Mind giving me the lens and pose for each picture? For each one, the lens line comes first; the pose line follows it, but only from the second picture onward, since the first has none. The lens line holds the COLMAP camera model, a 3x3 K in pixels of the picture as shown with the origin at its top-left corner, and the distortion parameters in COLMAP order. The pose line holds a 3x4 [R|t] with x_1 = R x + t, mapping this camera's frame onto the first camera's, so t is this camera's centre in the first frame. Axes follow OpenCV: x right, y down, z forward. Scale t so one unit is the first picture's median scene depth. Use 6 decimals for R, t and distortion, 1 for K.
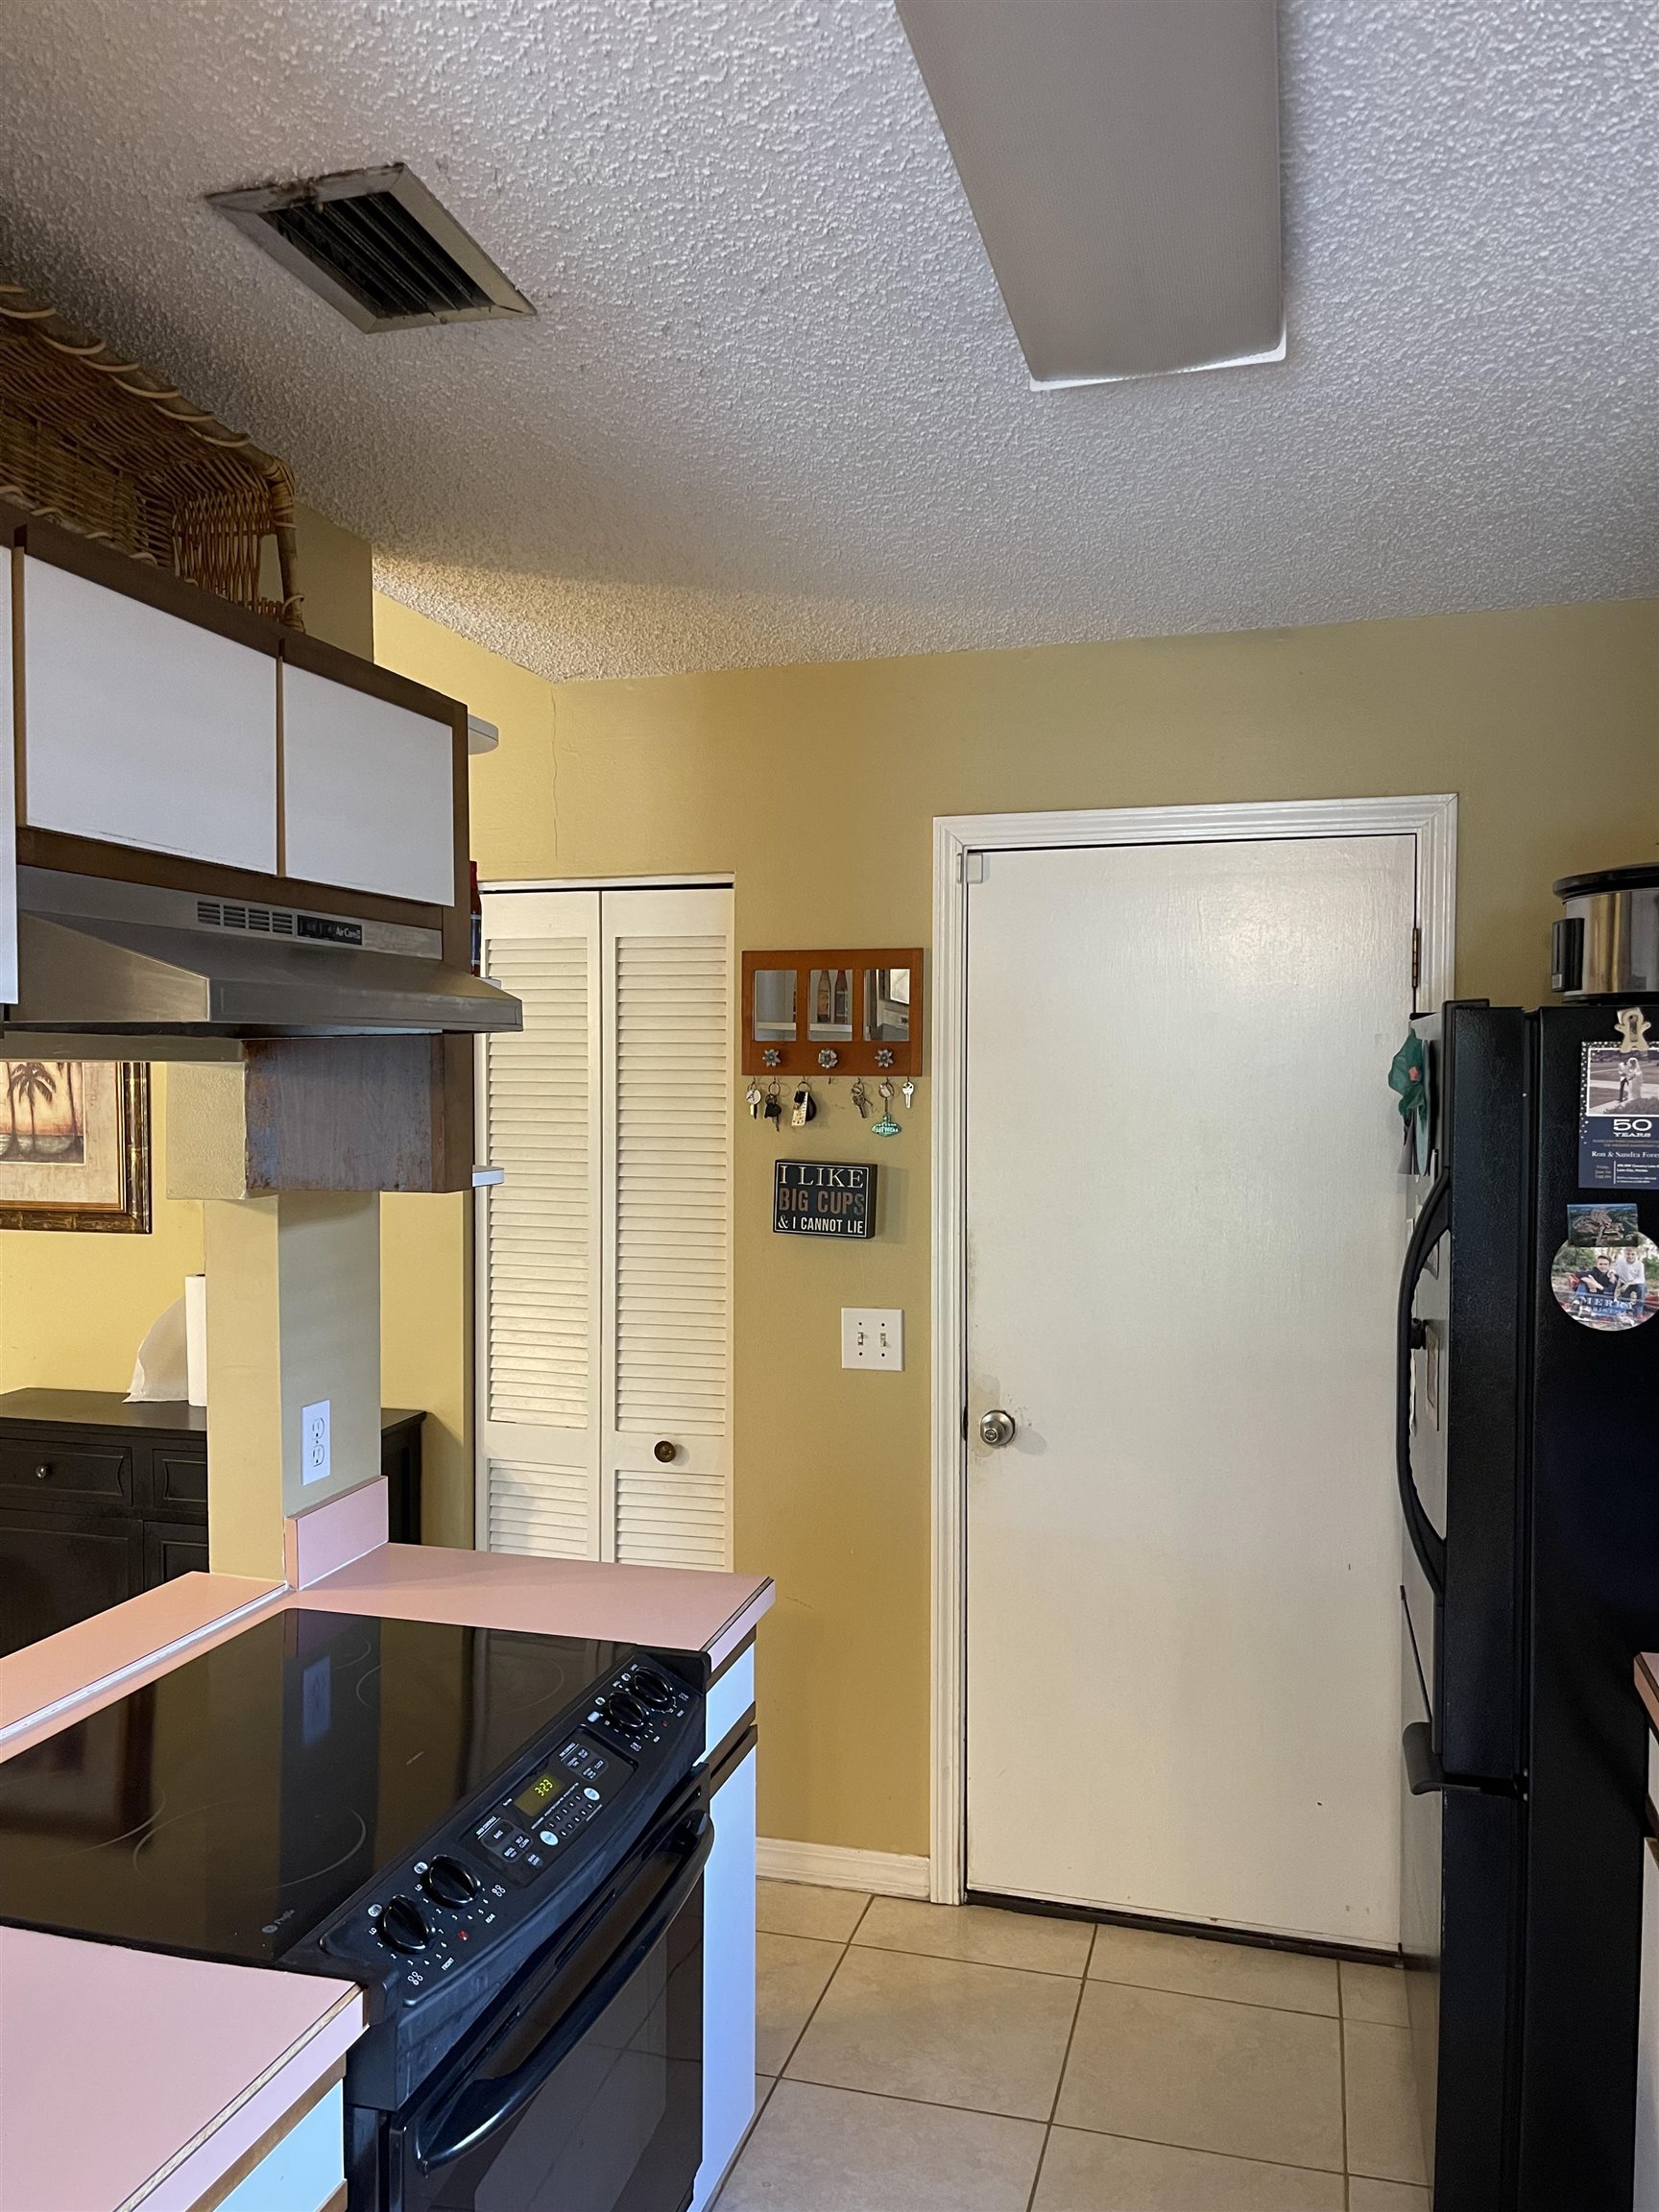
lens RADIAL K [[1693.0, 0, 792.6], [0, 1693.0, 1116.9], [0, 0, 1]] dist [0.053701, -0.054127]
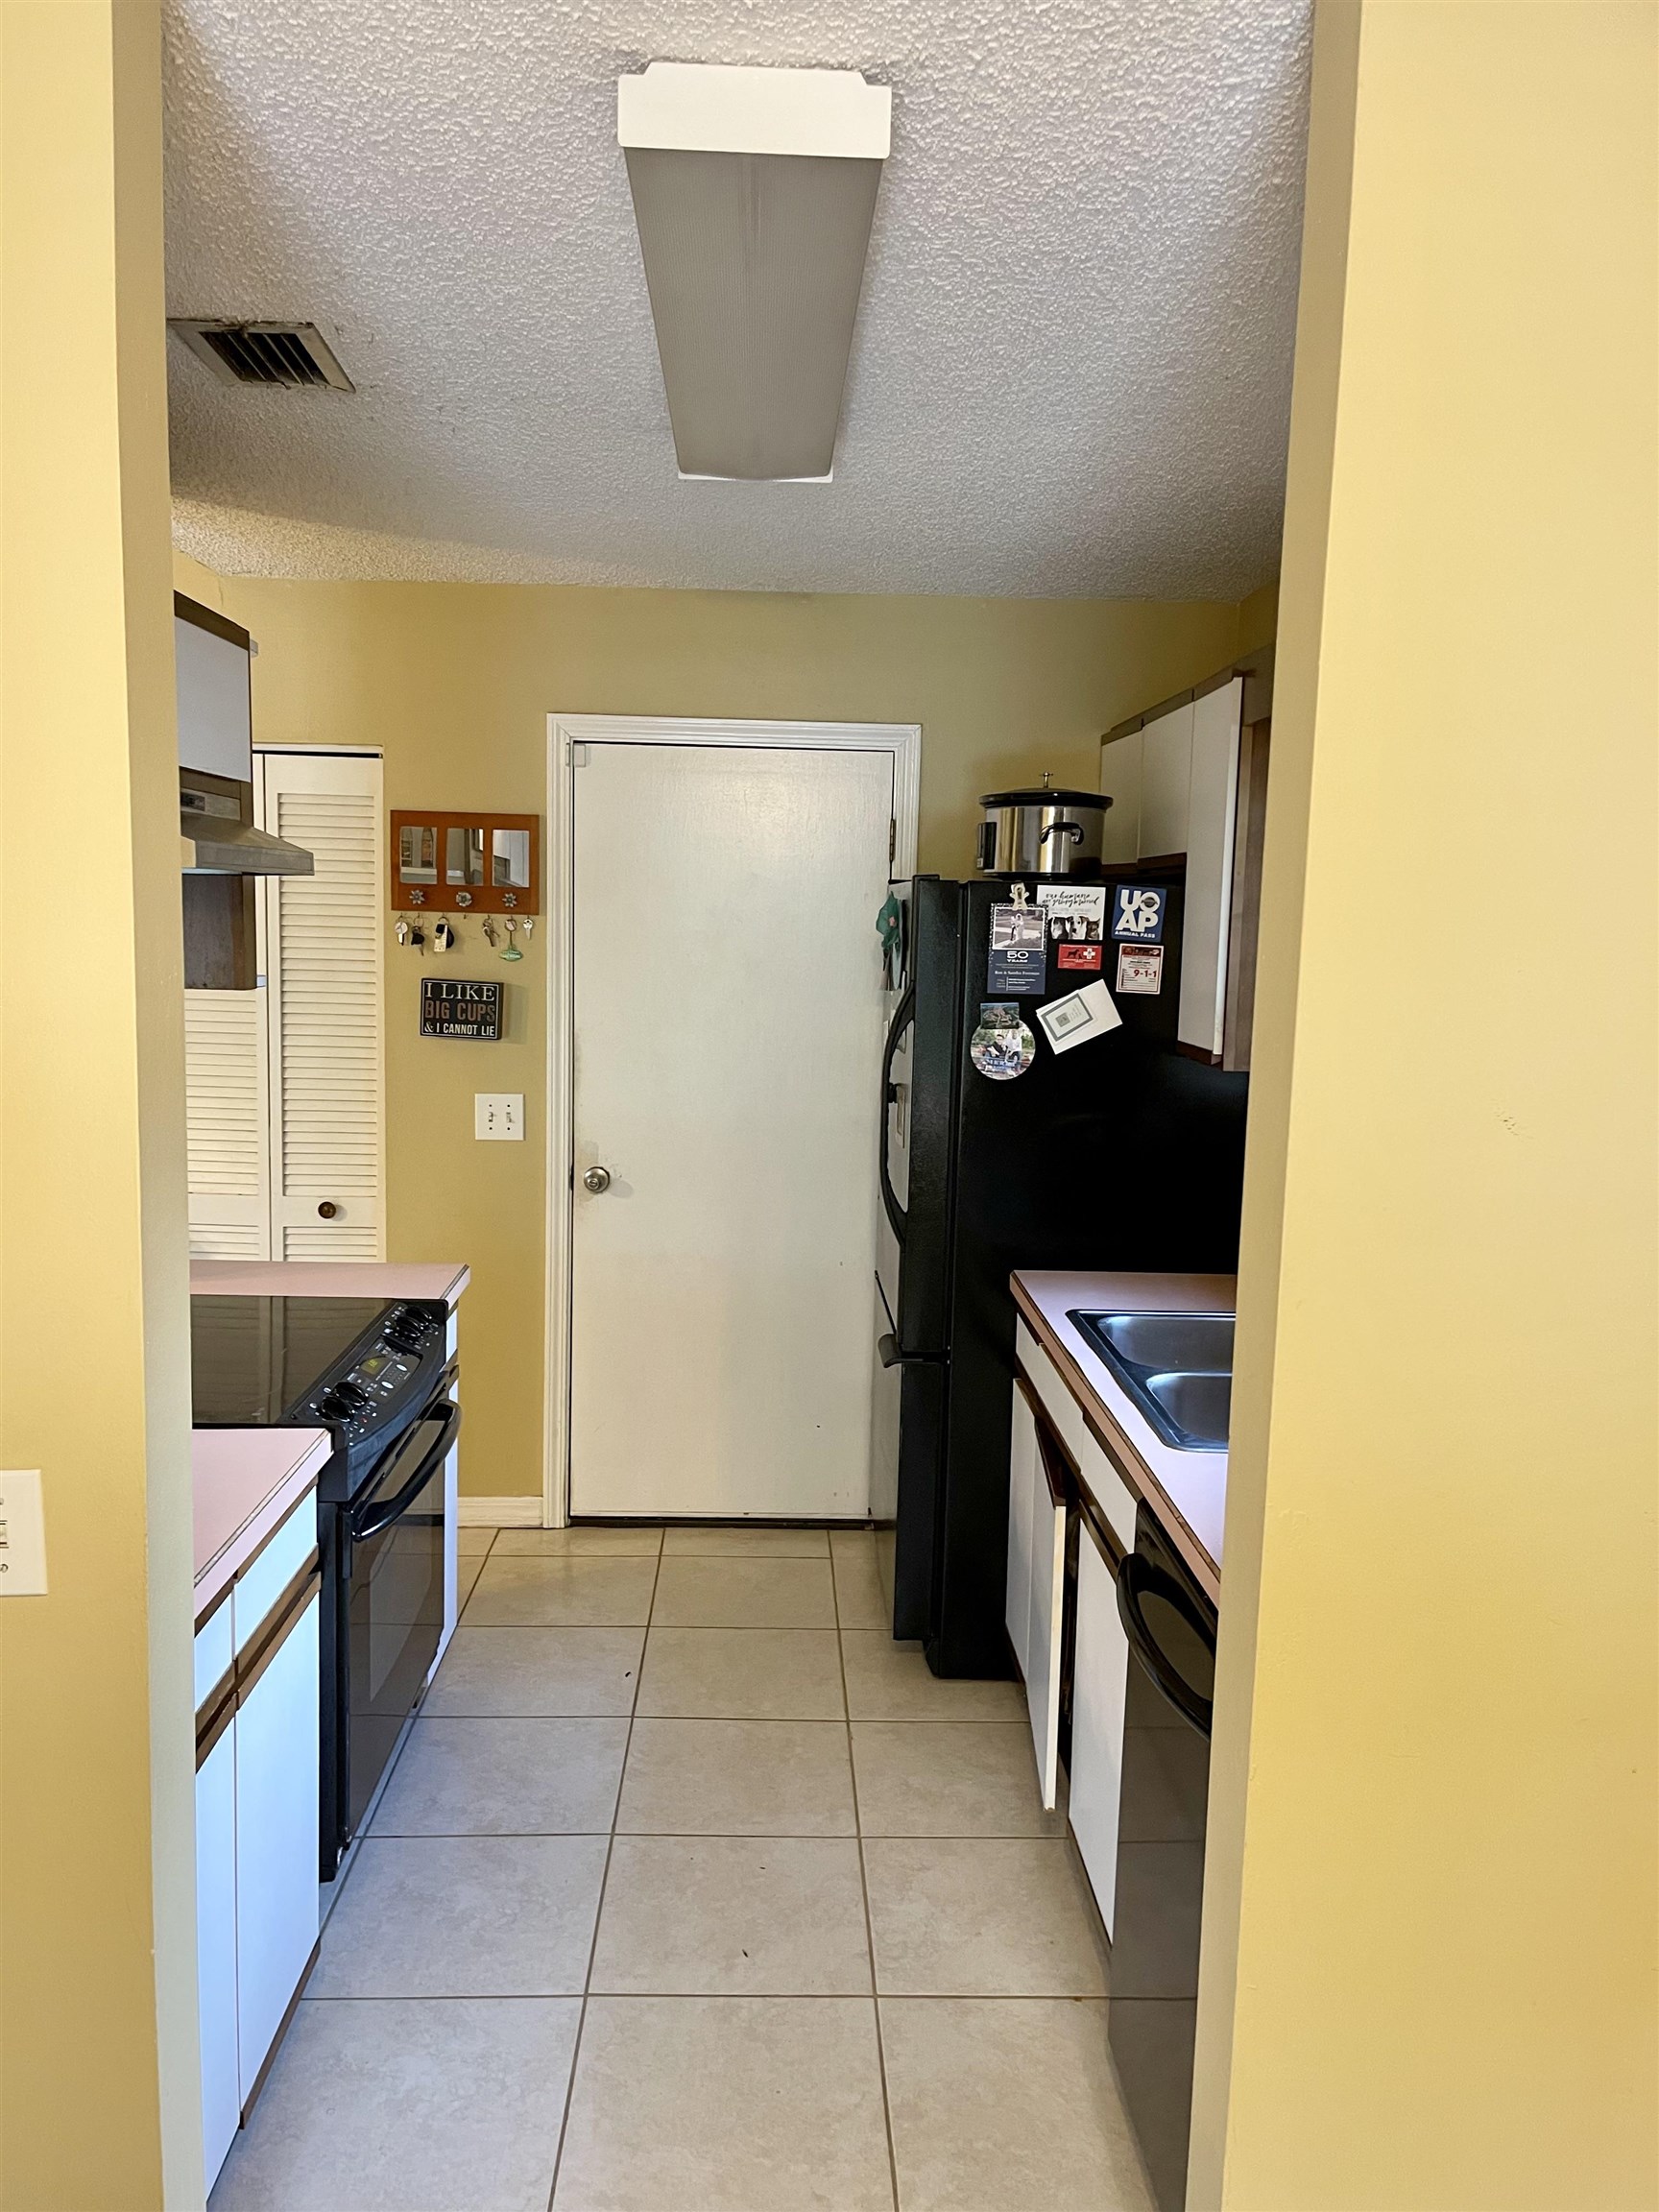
lens RADIAL K [[1693.0, 0, 833.9], [0, 1693.0, 1110.9], [0, 0, 1]] dist [0.053701, -0.054127]
pose [[0.946720, -0.013661, 0.321767, -0.149402], [-0.014744, 0.996214, 0.085676, 0.012548], [-0.321719, -0.085855, 0.942935, -0.363495]]
